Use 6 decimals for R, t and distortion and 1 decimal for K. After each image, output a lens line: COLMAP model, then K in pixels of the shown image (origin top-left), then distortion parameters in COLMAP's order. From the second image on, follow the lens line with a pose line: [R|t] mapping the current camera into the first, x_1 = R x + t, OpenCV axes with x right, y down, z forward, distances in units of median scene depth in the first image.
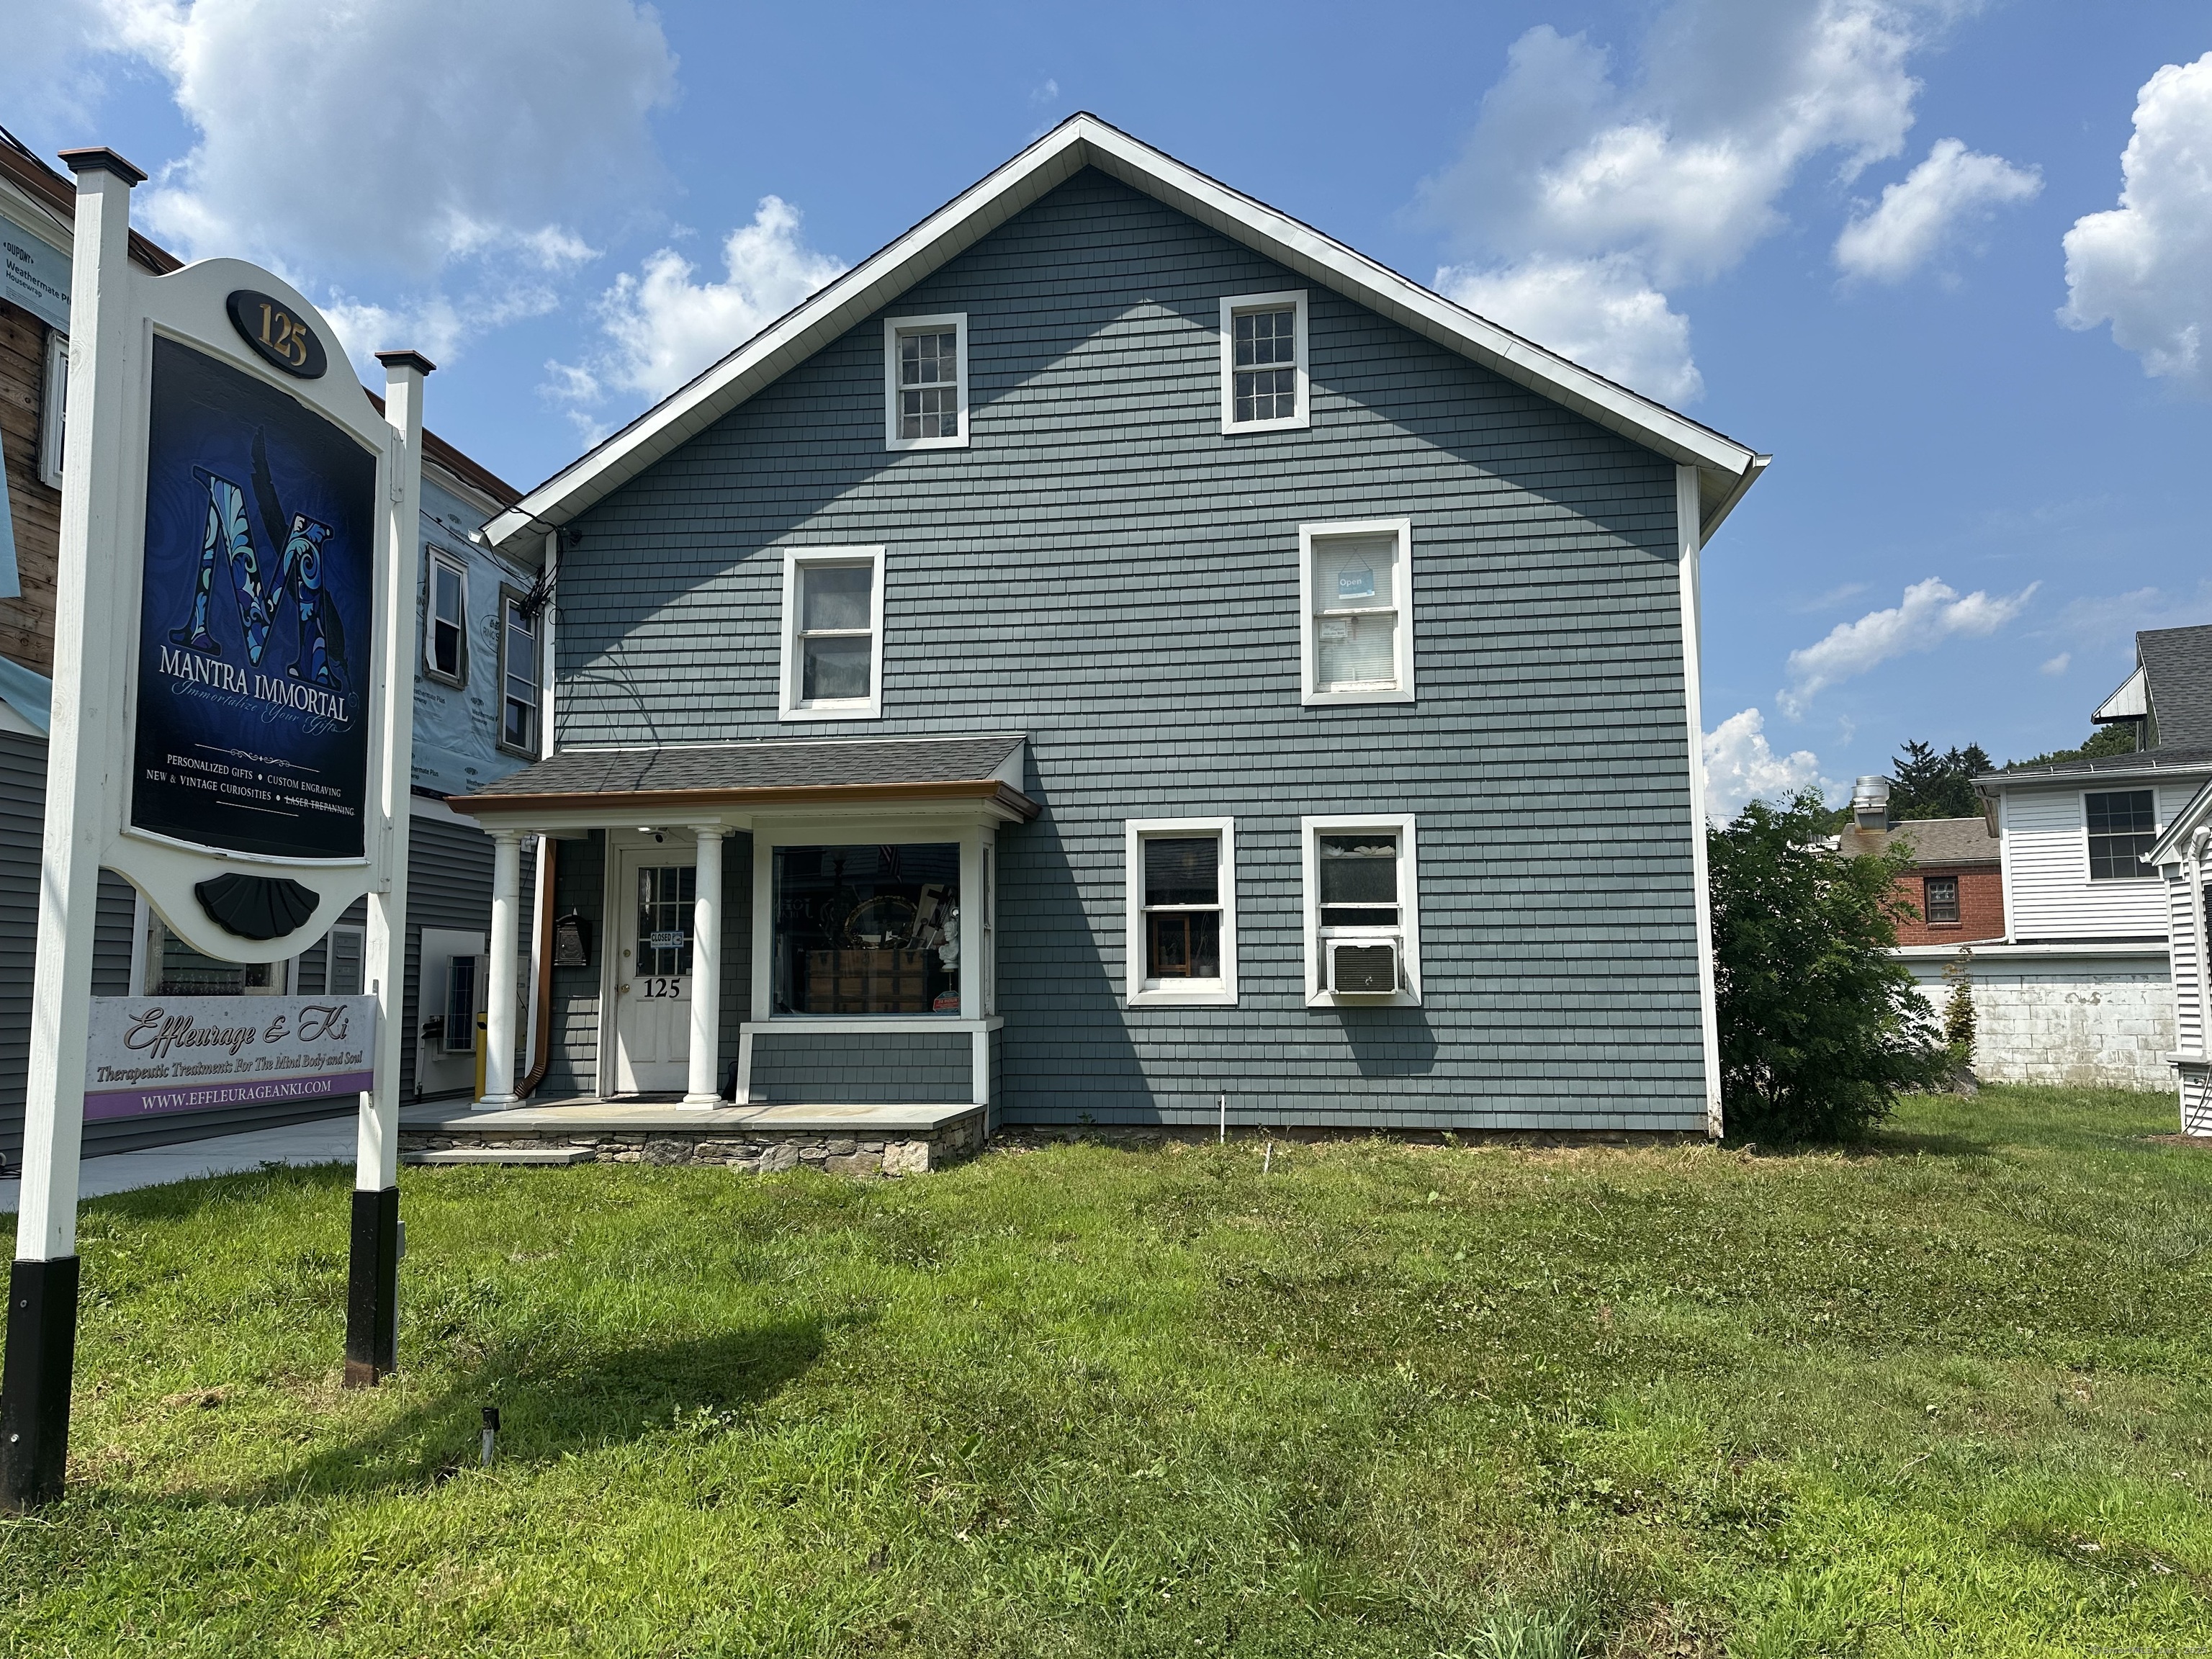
lens RADIAL K [[1551.6, 0, 1111.2], [0, 1551.6, 834.9], [0, 0, 1]] dist [0.087880, -0.005036]
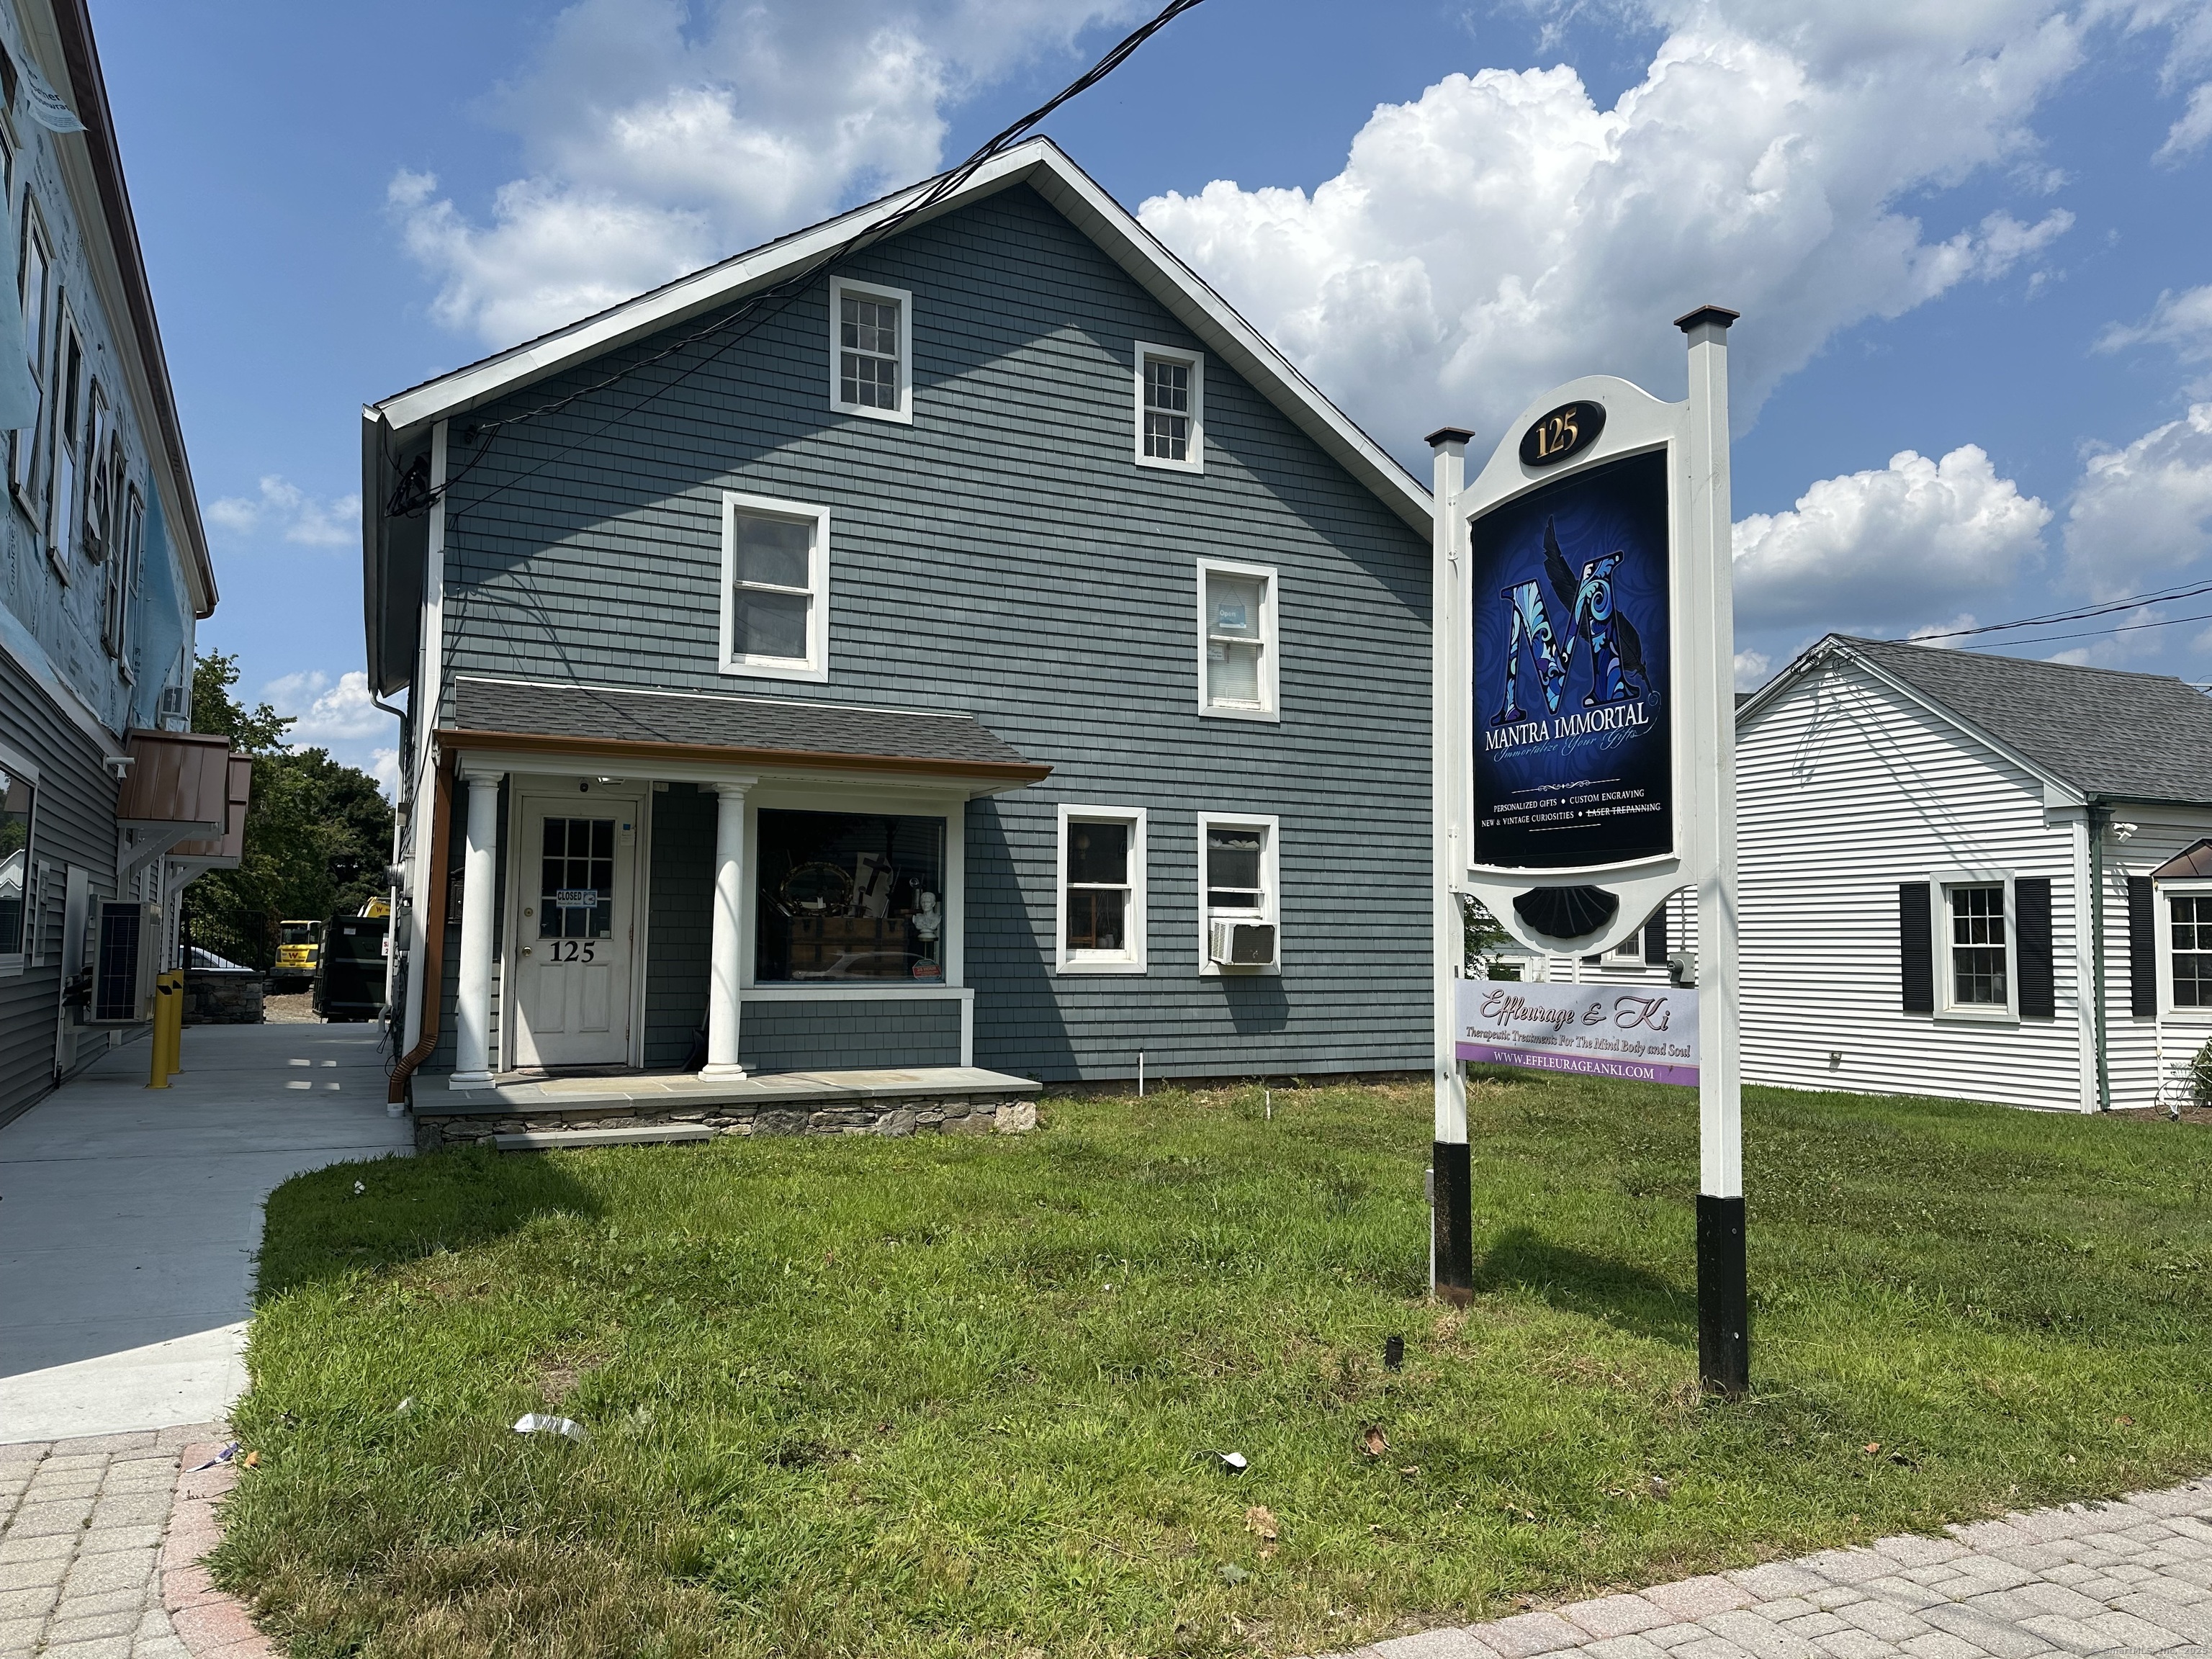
lens RADIAL K [[1551.6, 0, 1123.9], [0, 1551.6, 835.5], [0, 0, 1]] dist [0.087880, -0.005036]
pose [[0.822899, 0.054180, 0.565599, -0.567494], [-0.070061, 0.997522, 0.006377, 0.002257], [-0.563852, -0.044874, 0.824656, 0.072801]]
